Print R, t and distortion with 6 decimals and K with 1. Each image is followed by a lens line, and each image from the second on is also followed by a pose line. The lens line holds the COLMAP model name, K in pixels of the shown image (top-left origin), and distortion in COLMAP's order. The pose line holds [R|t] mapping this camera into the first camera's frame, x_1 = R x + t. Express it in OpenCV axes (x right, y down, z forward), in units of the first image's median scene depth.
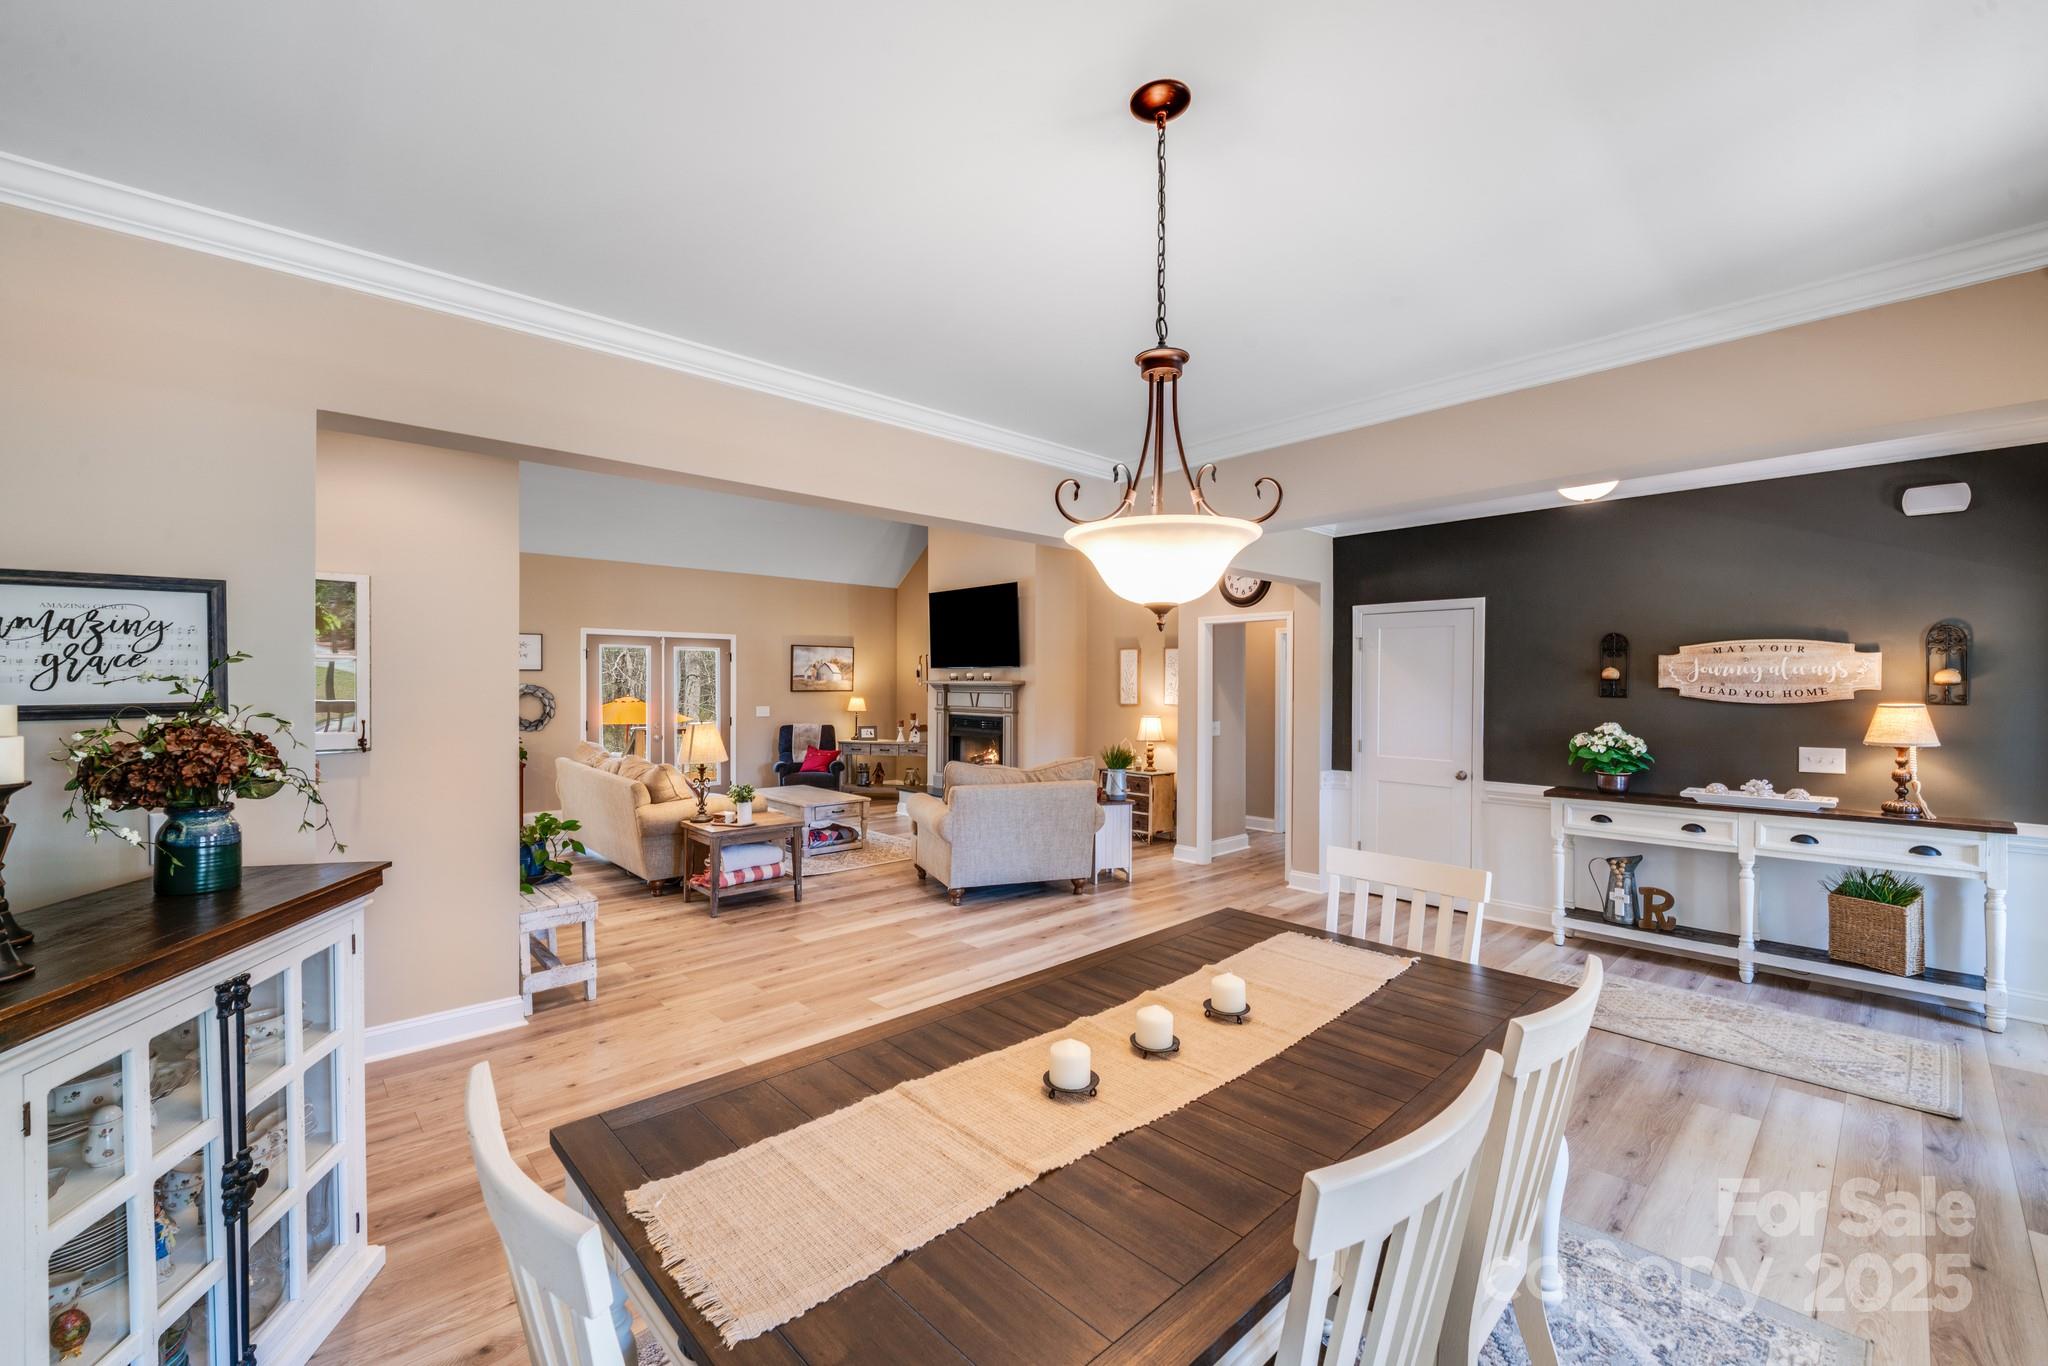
lens RADIAL K [[845.5, 0, 1036.0], [0, 845.5, 681.8], [0, 0, 1]] dist [-0.008799, -0.001586]
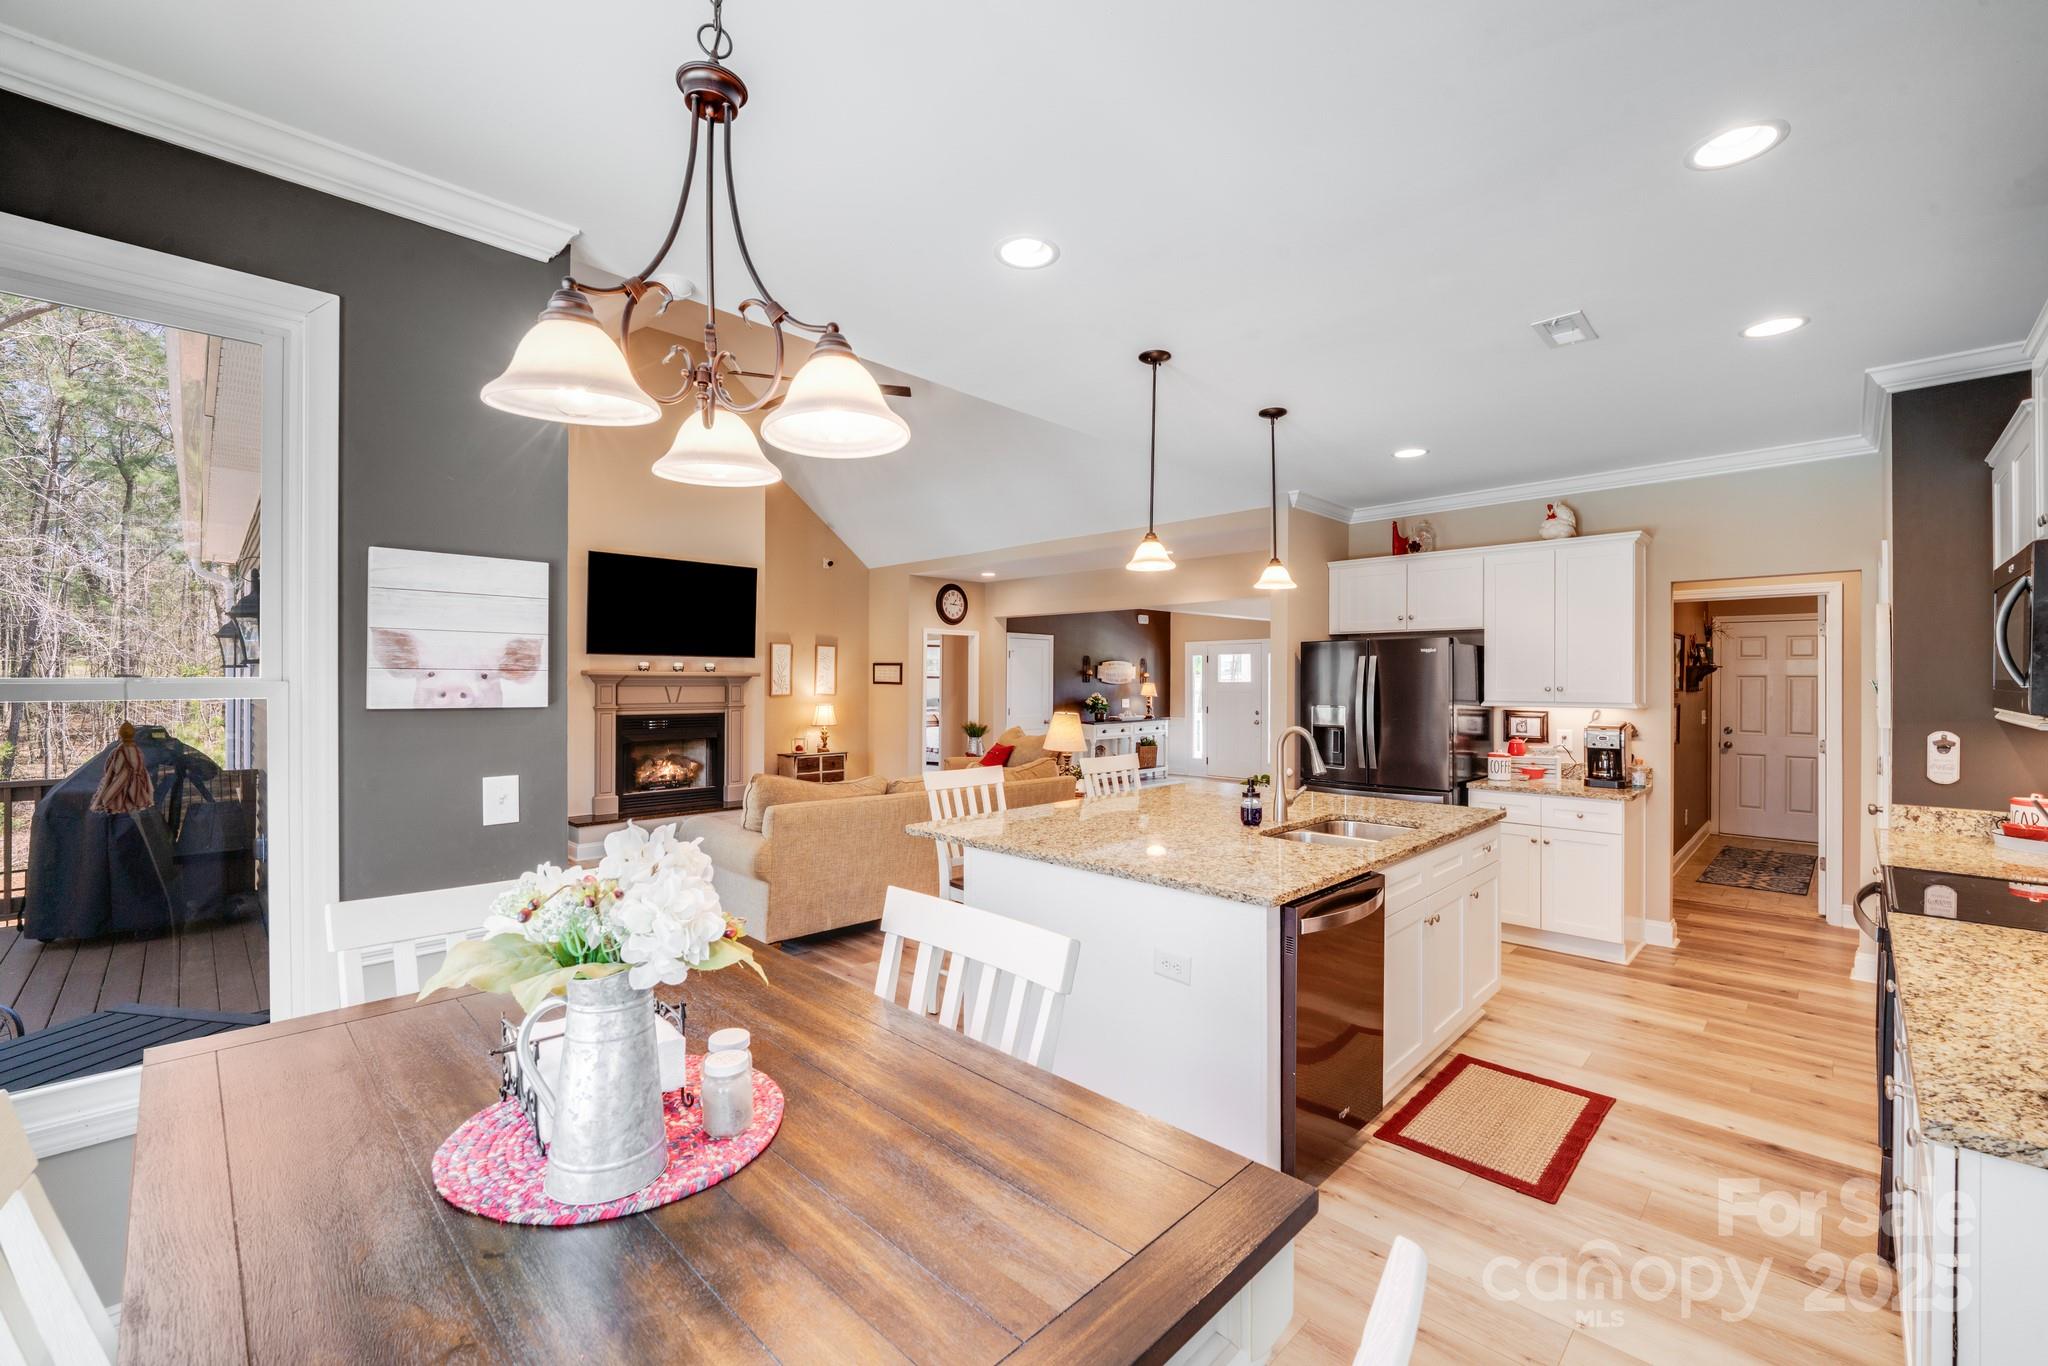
lens RADIAL K [[845.5, 0, 1020.6], [0, 845.5, 679.5], [0, 0, 1]] dist [-0.008799, -0.001586]
pose [[-0.046642, -0.001801, 0.998910, -1.431906], [-0.002771, 0.999995, 0.001673, 0.005368], [-0.998908, -0.002690, -0.046647, 1.092318]]
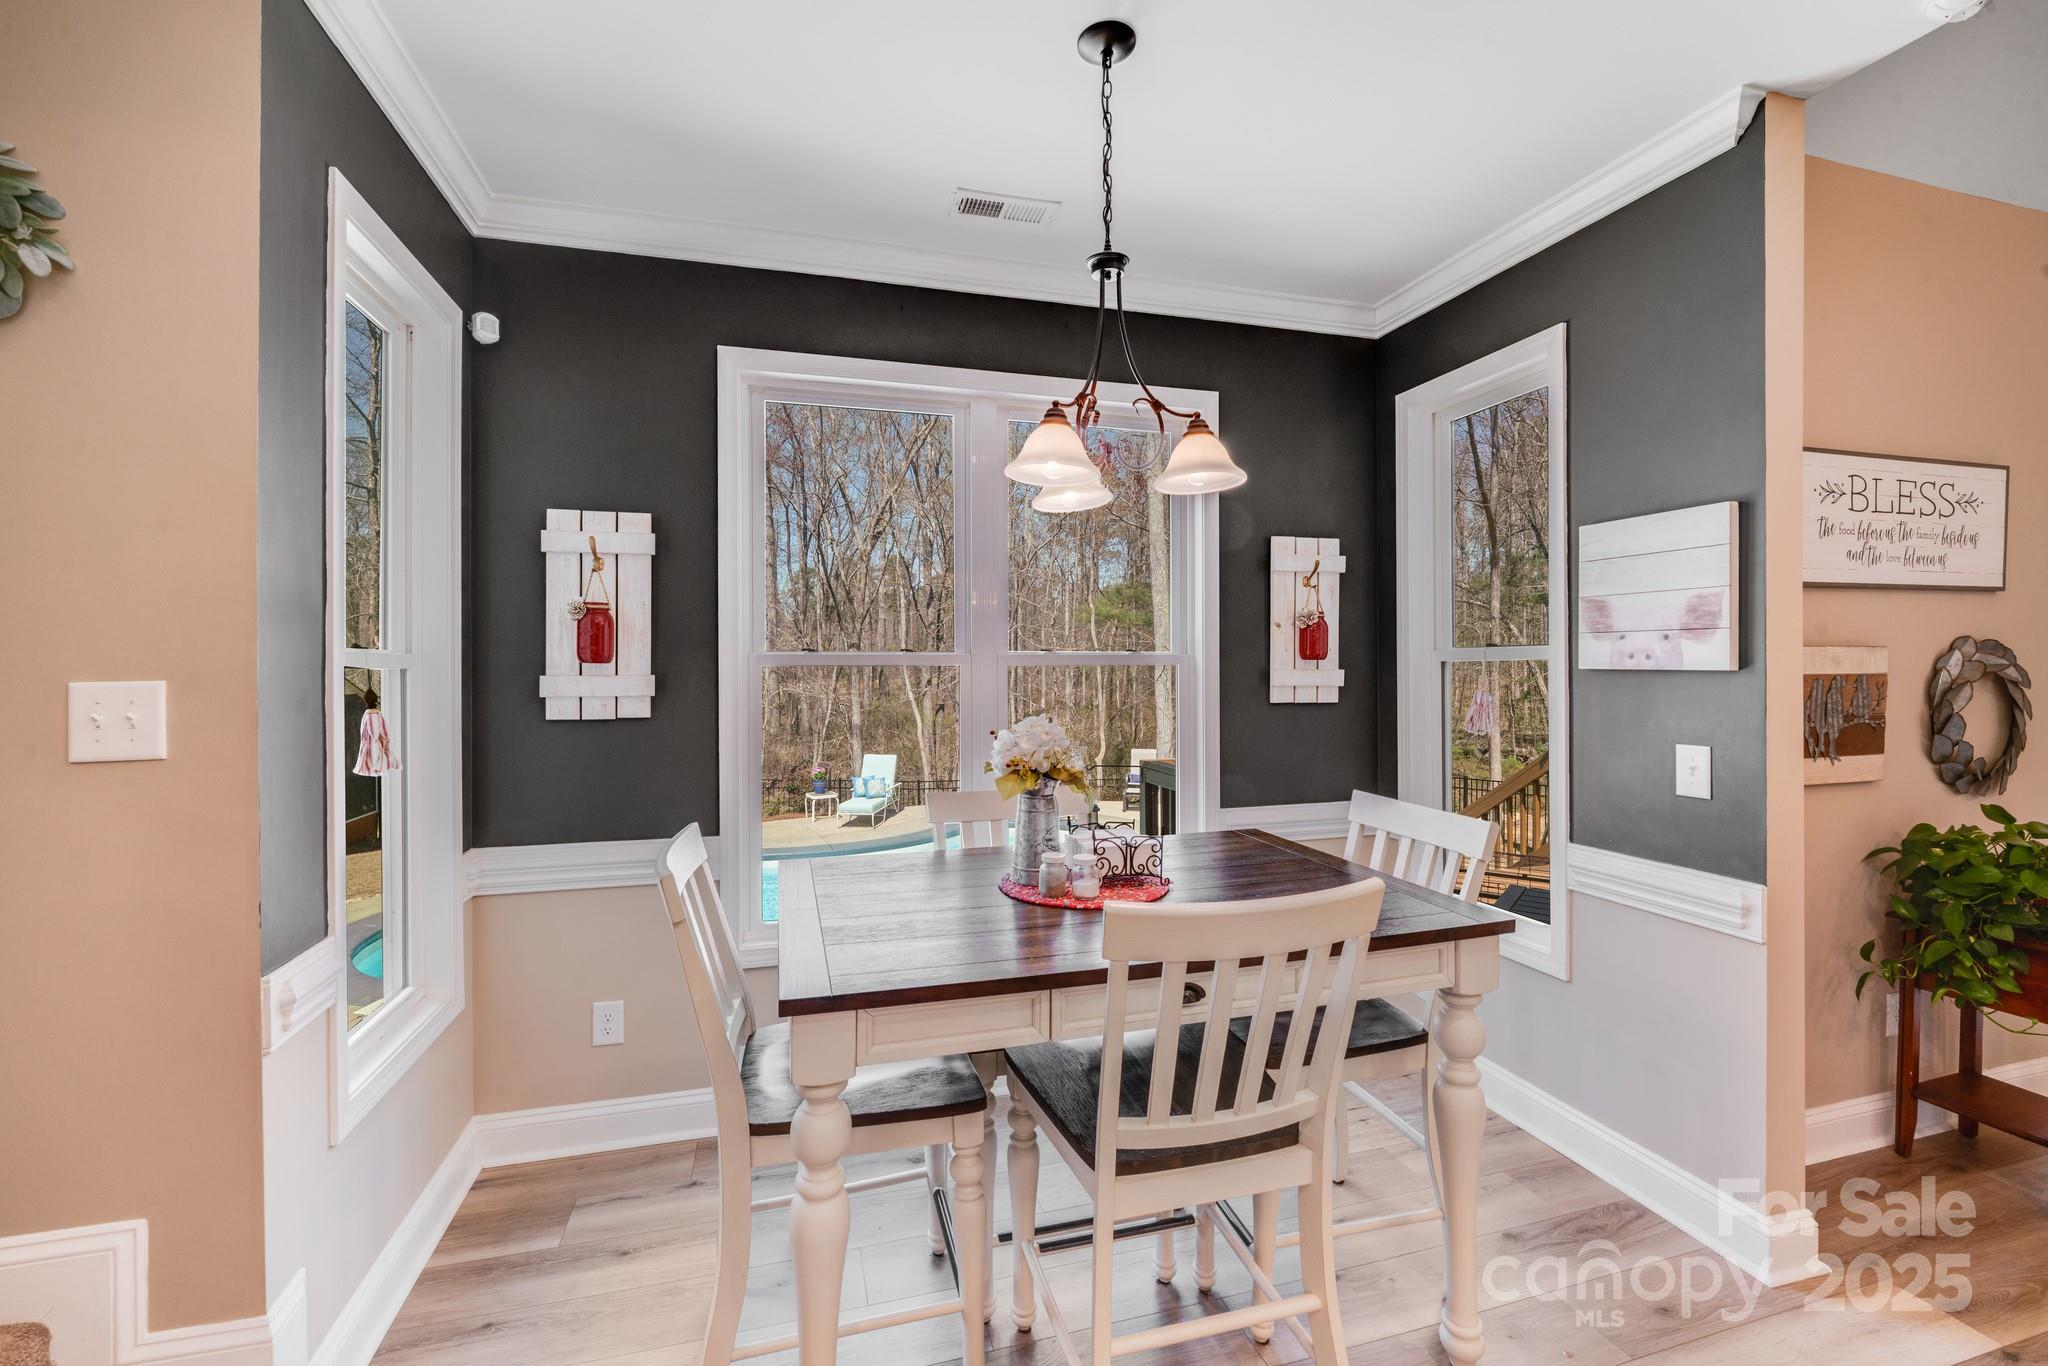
lens RADIAL K [[845.5, 0, 1013.9], [0, 845.5, 662.7], [0, 0, 1]] dist [-0.008799, -0.001586]
pose [[0.887873, -0.007025, -0.460035, -1.126887], [0.007018, 0.999974, -0.001724, 0.014861], [0.460035, -0.001698, 0.887899, 0.866249]]
